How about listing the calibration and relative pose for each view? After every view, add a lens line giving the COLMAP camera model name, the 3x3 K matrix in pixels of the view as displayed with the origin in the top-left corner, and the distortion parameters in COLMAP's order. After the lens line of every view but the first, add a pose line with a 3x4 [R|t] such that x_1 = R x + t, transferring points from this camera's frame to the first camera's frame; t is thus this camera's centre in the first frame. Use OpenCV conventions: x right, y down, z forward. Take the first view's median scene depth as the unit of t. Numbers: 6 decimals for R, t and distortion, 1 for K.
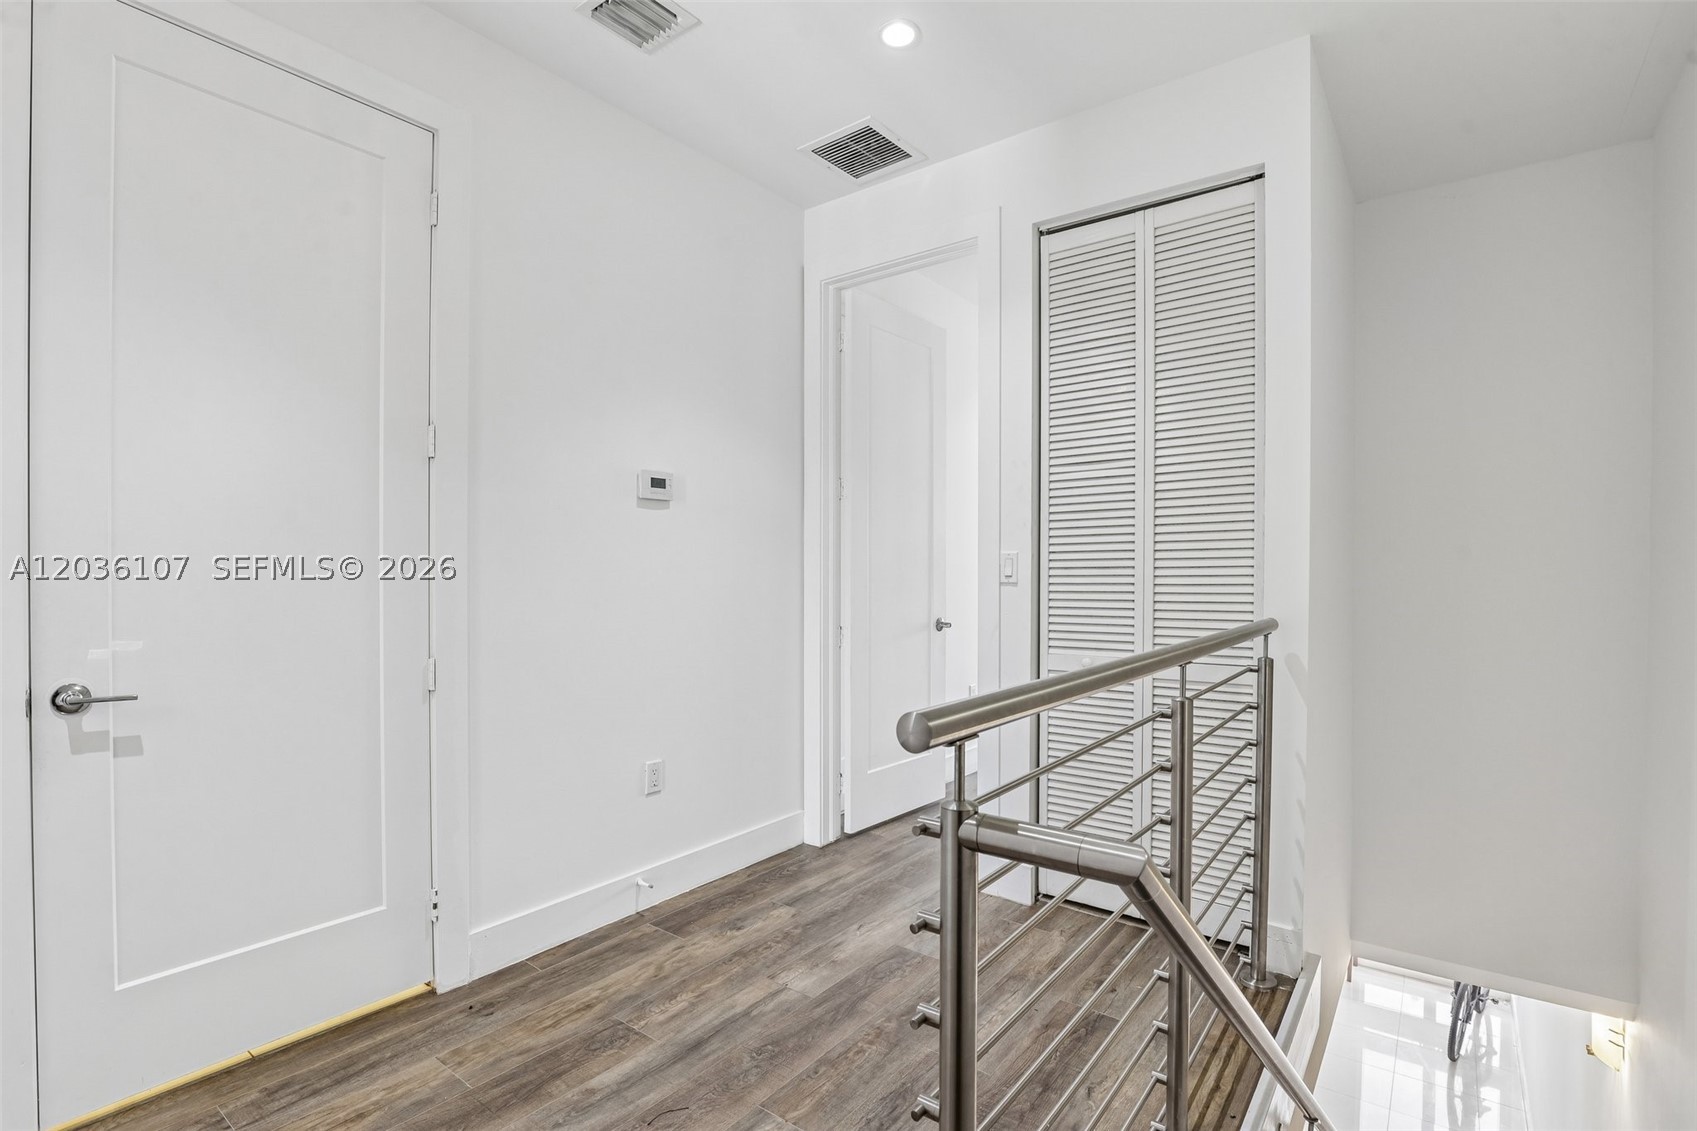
lens RADIAL K [[803.7, 0, 850.8], [0, 803.7, 576.9], [0, 0, 1]] dist [-0.036613, 0.007507]
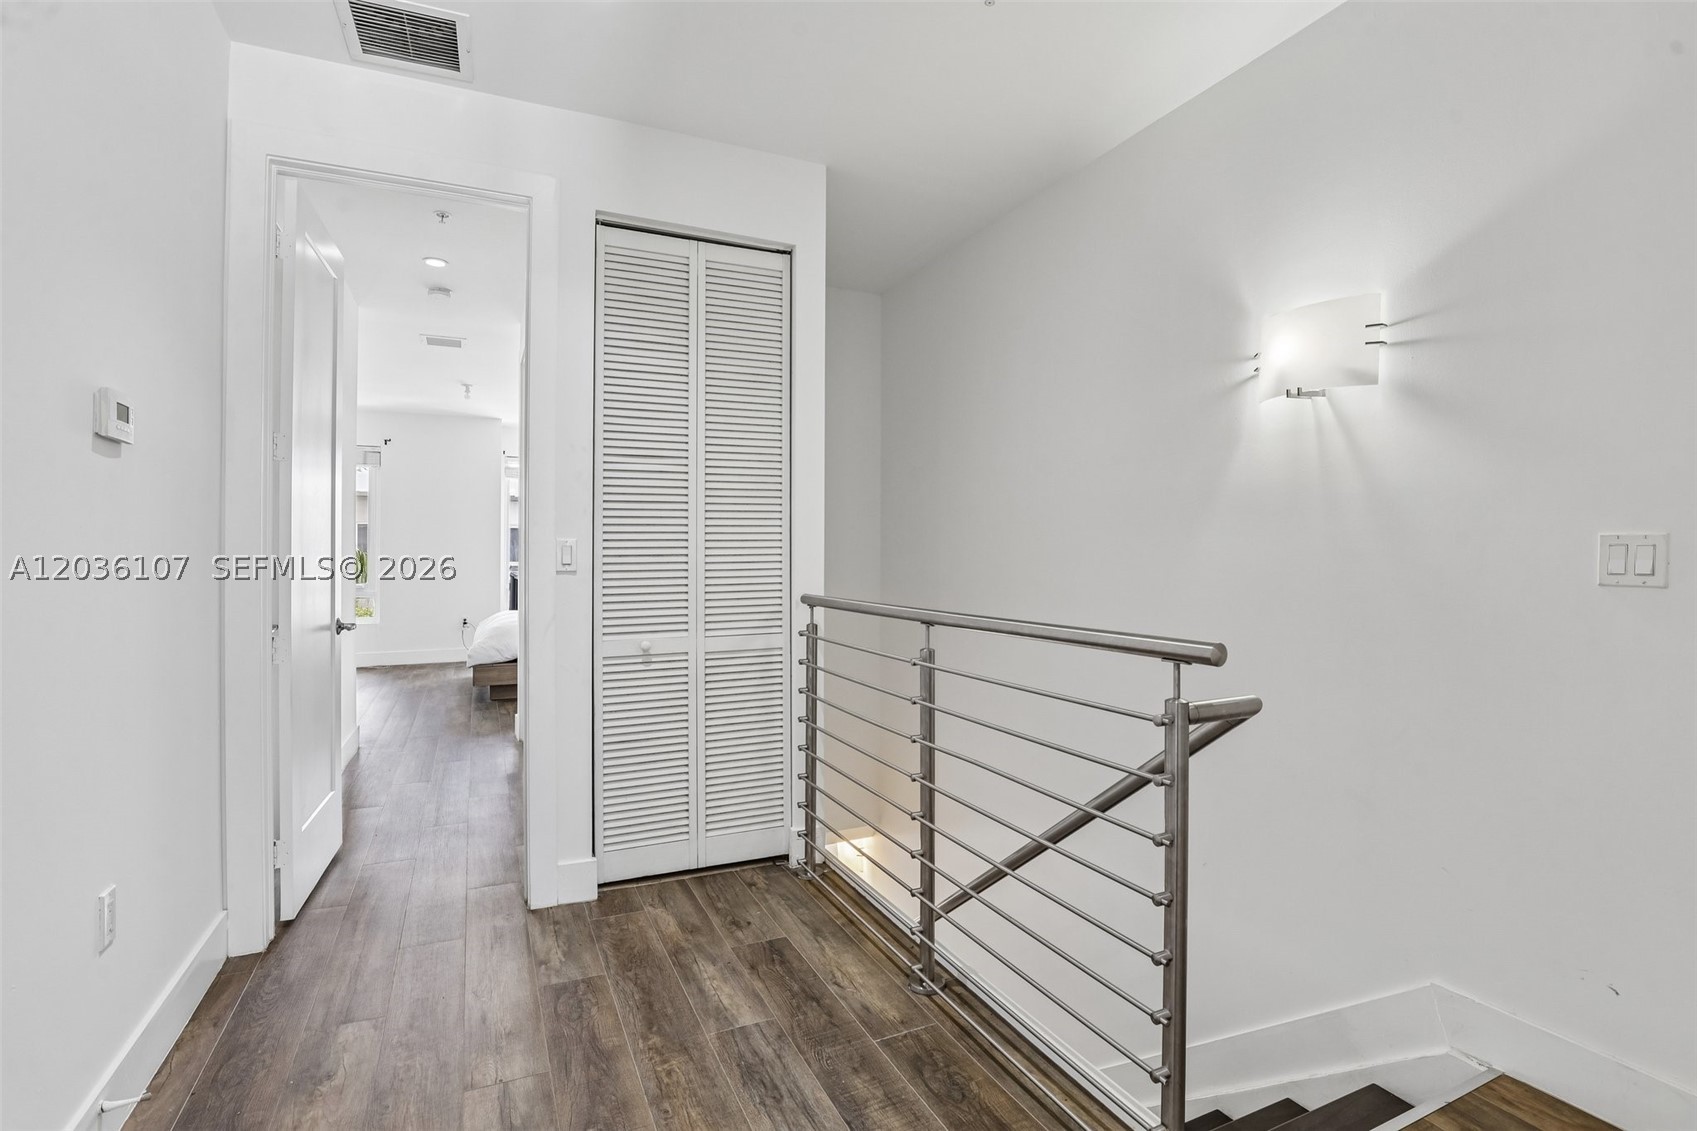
lens RADIAL K [[803.7, 0, 866.0], [0, 803.7, 550.6], [0, 0, 1]] dist [-0.036613, 0.007507]
pose [[0.454879, 0.005465, 0.890536, -0.536254], [0.010725, 0.999875, -0.011614, -0.002584], [-0.890489, 0.014834, 0.454764, 0.270837]]
